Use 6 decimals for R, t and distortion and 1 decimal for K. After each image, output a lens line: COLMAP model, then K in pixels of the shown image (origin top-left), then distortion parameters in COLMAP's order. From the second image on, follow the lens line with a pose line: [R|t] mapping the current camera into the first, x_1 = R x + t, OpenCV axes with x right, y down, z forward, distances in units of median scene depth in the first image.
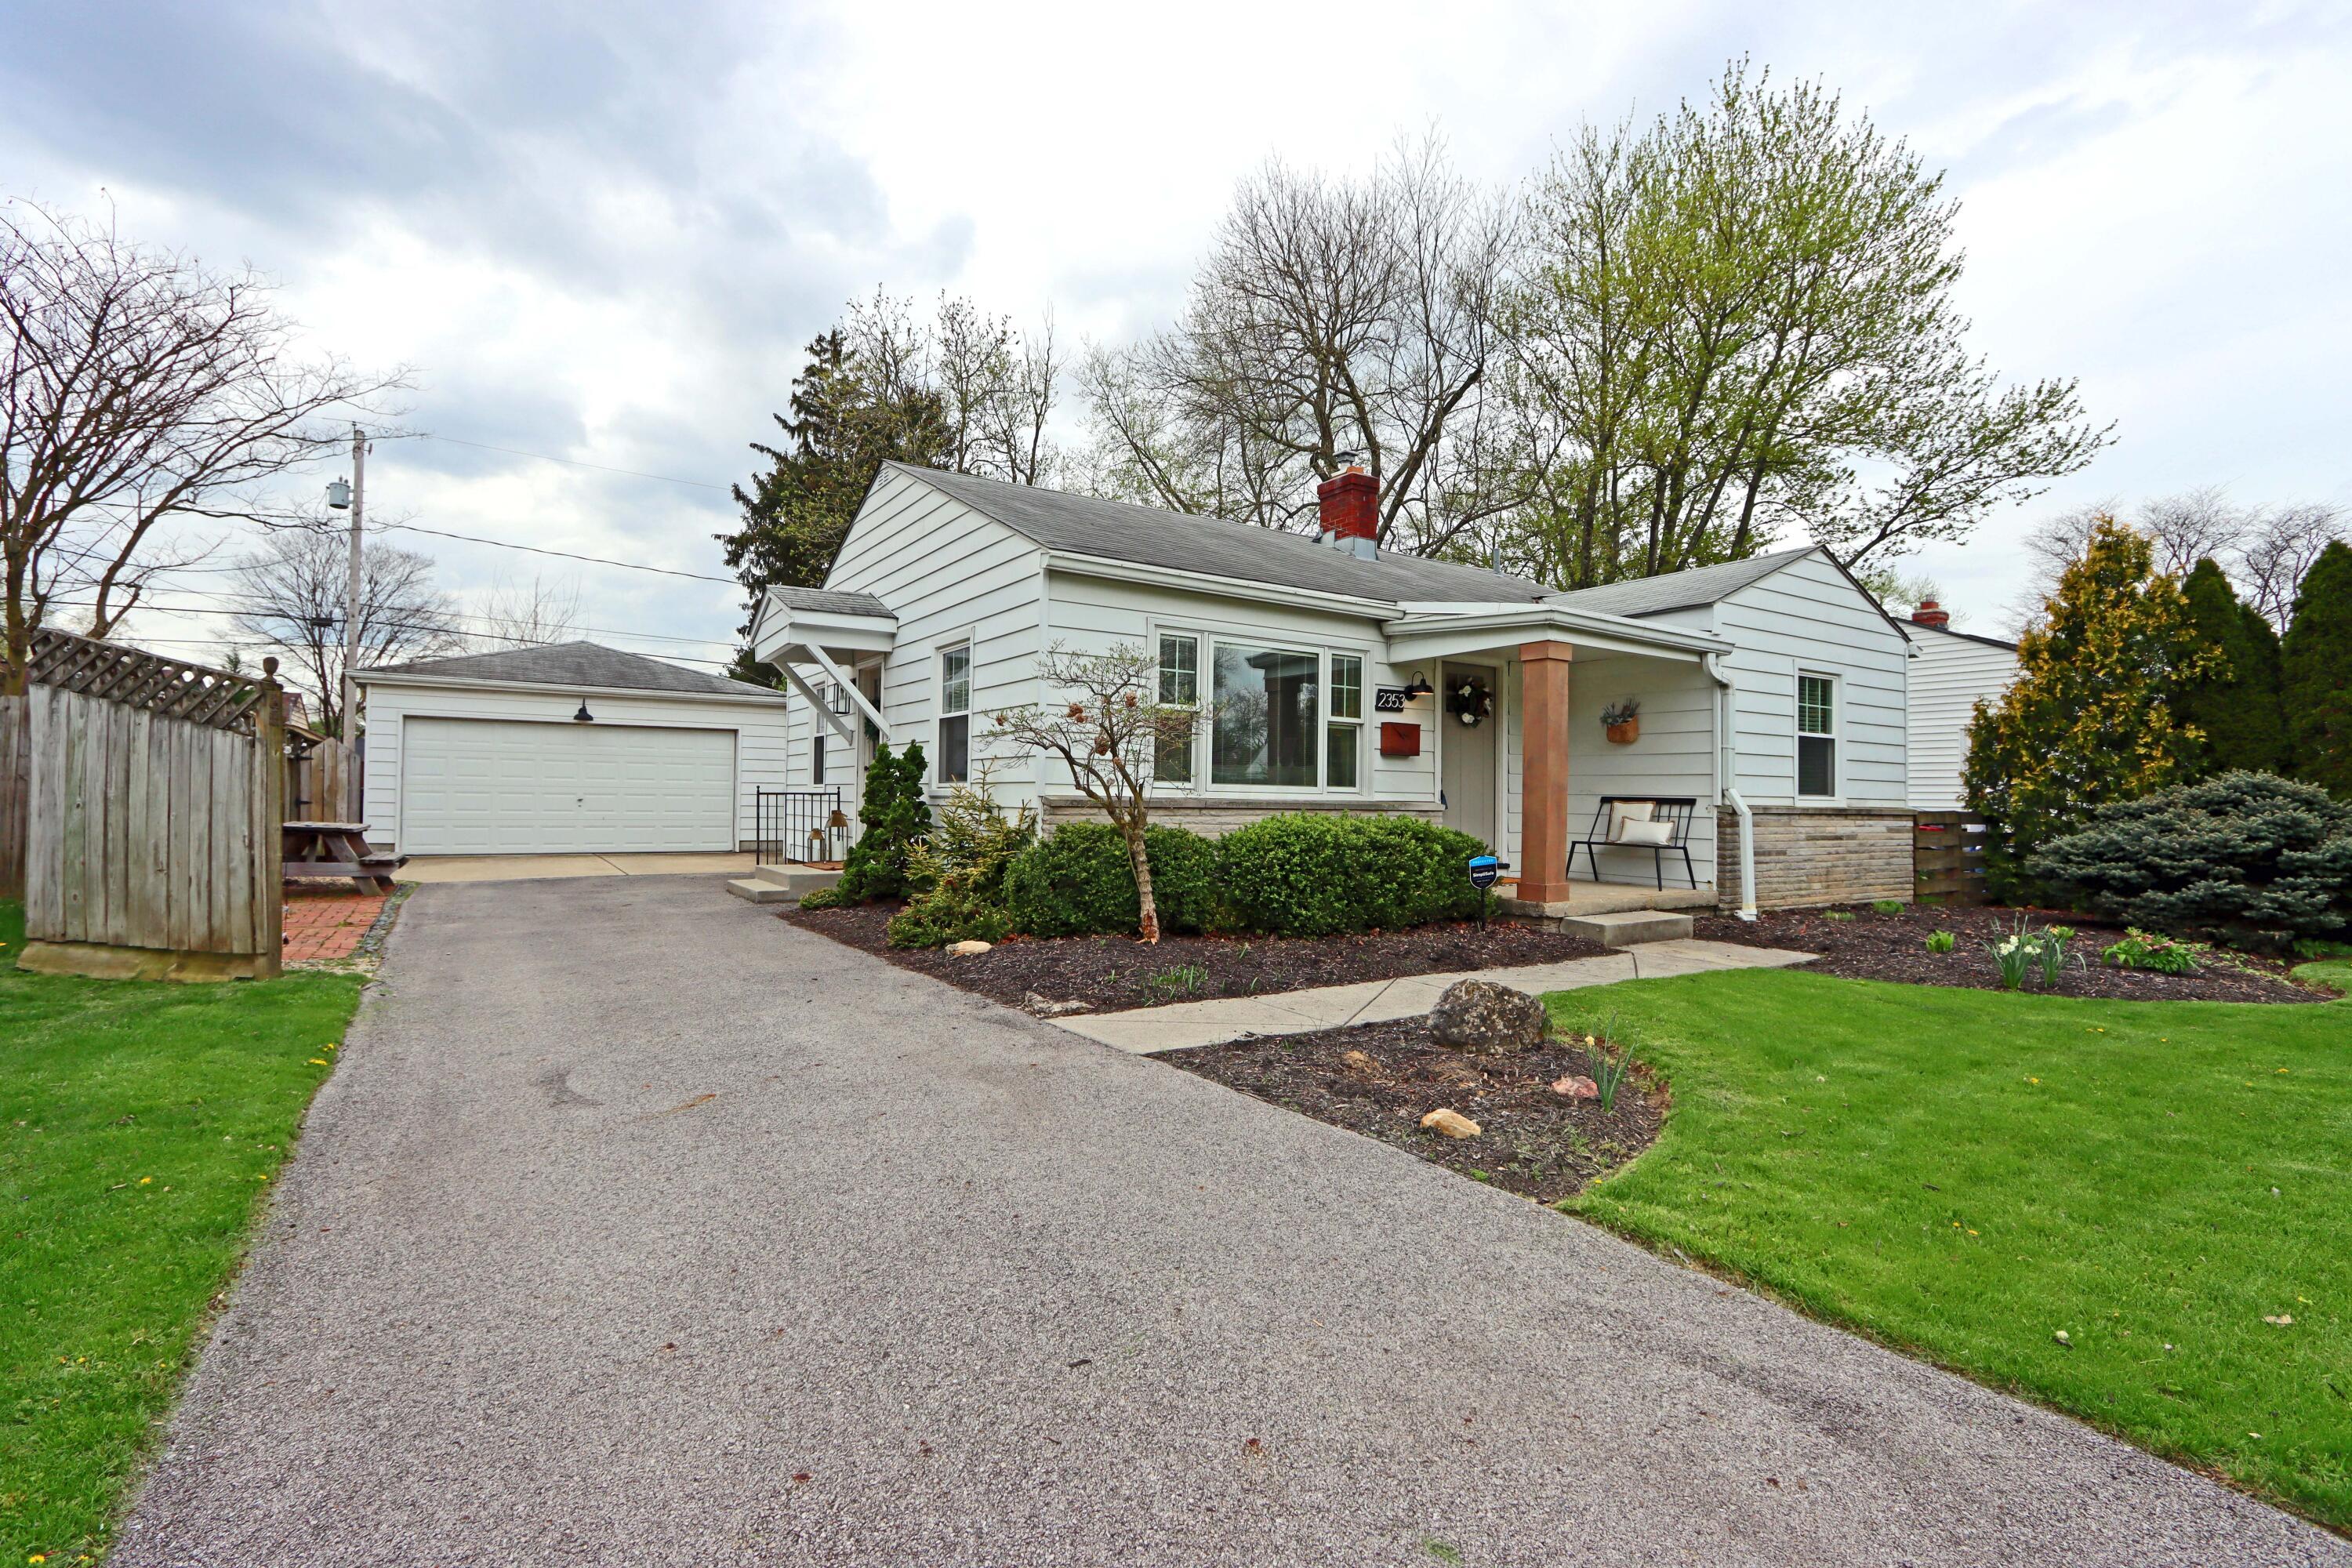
lens RADIAL K [[1086.3, 0, 1164.5], [0, 1086.3, 775.6], [0, 0, 1]] dist [-0.014683, 0.001597]
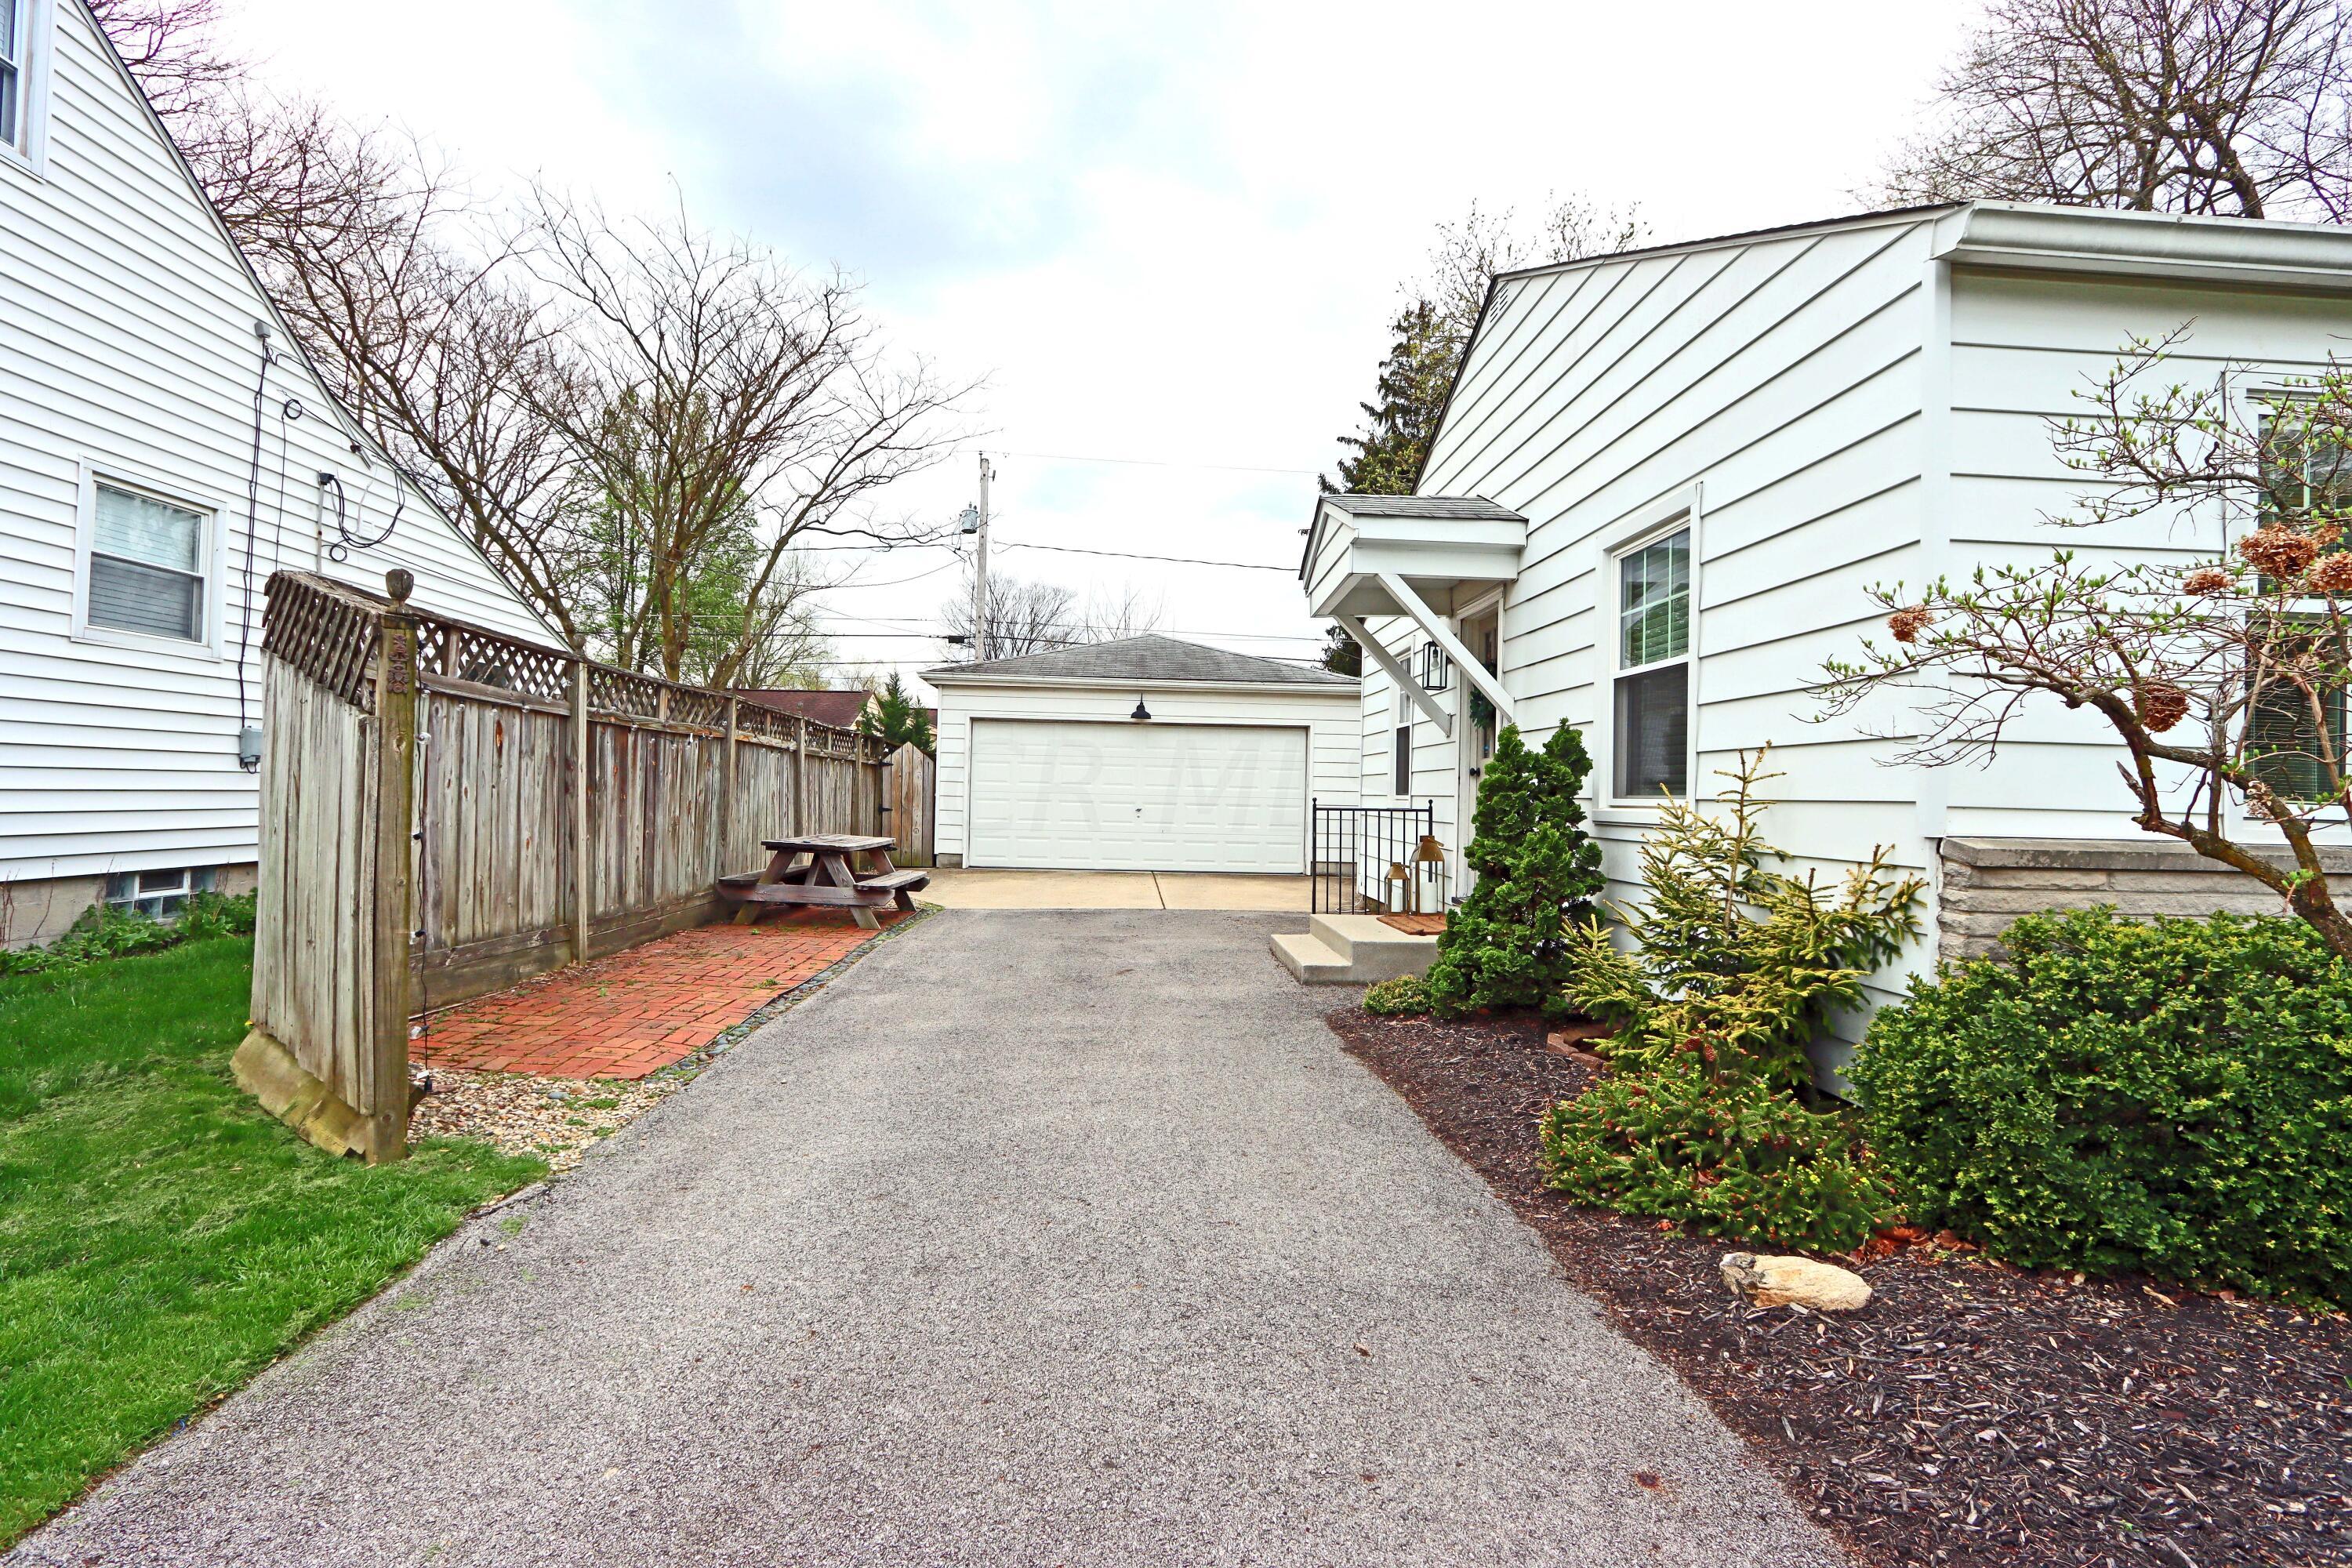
lens RADIAL K [[1089.0, 0, 1162.4], [0, 1089.0, 776.9], [0, 0, 1]] dist [-0.022133, 0.001038]
pose [[0.861622, -0.001373, -0.507549, -0.127666], [-0.000580, 0.999993, -0.003690, -0.001440], [0.507550, 0.003474, 0.861615, 0.422787]]
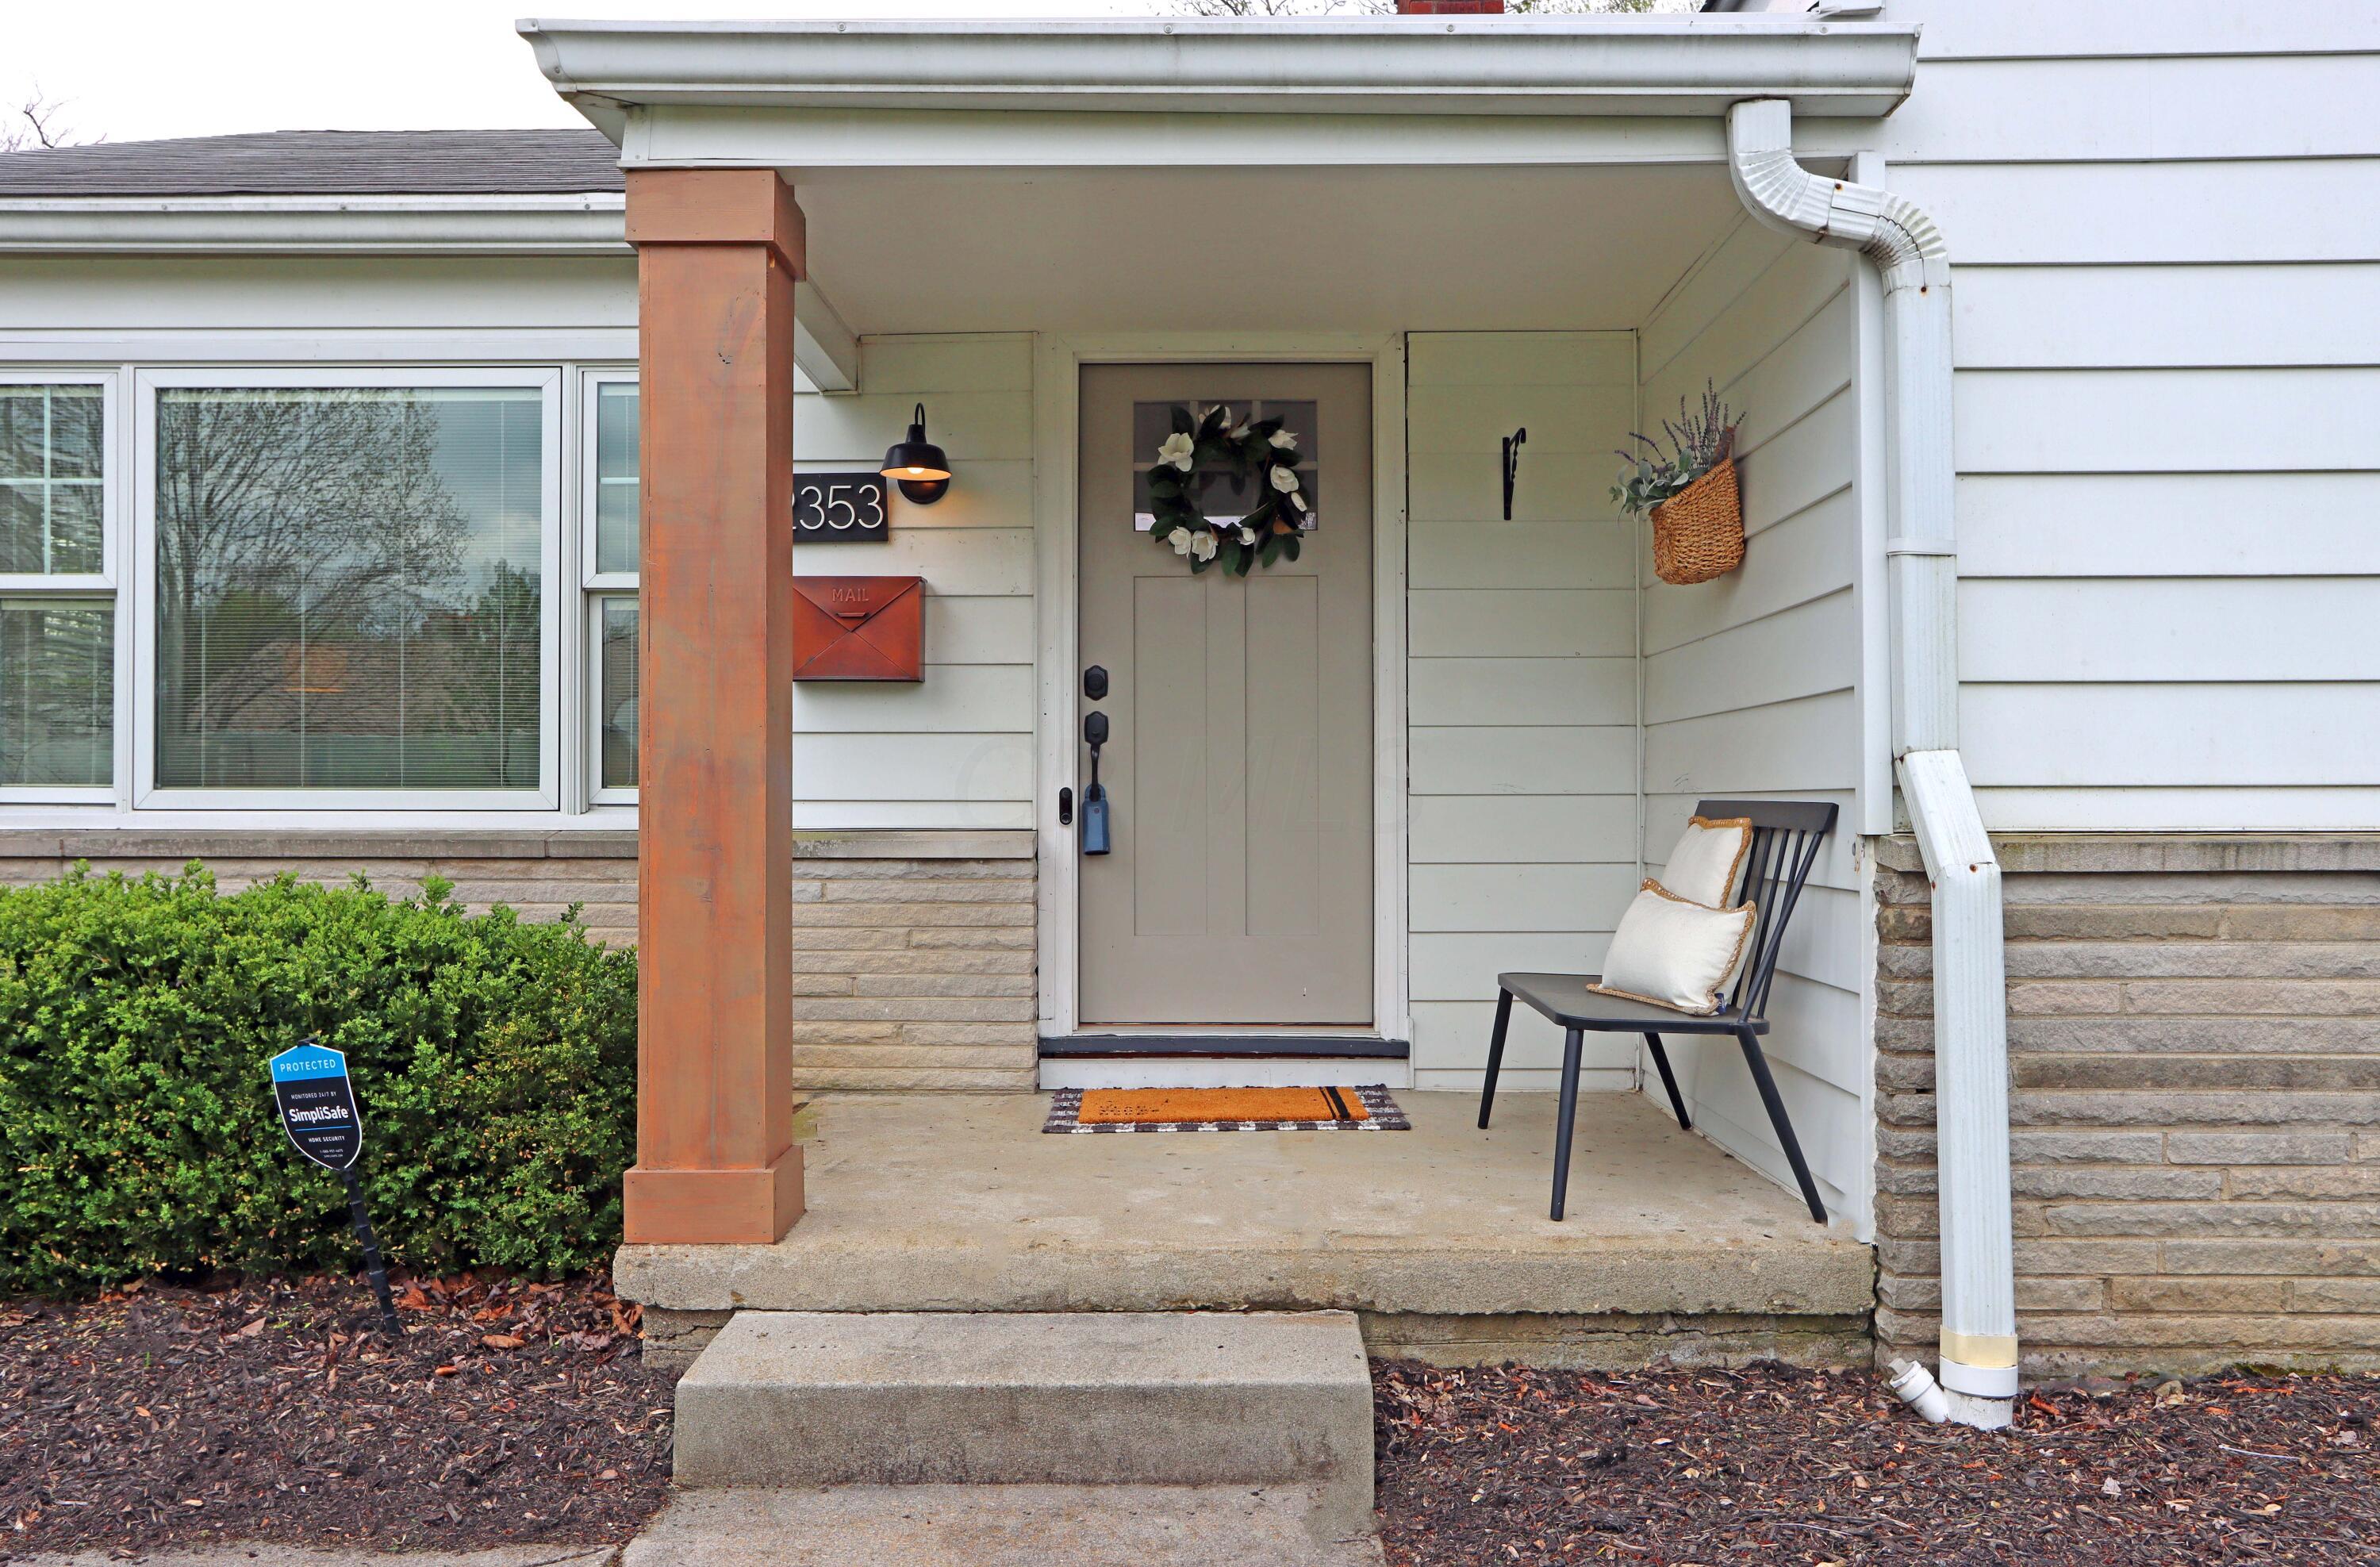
lens RADIAL K [[1820.0, 0, 1167.8], [0, 1820.0, 796.0], [0, 0, 1]] dist [-0.006549, 0.007104]
pose [[0.827742, -0.021513, -0.560696, 0.582888], [0.025650, 0.999671, -0.000490, 0.016675], [0.560522, -0.013976, 0.828021, 0.621971]]
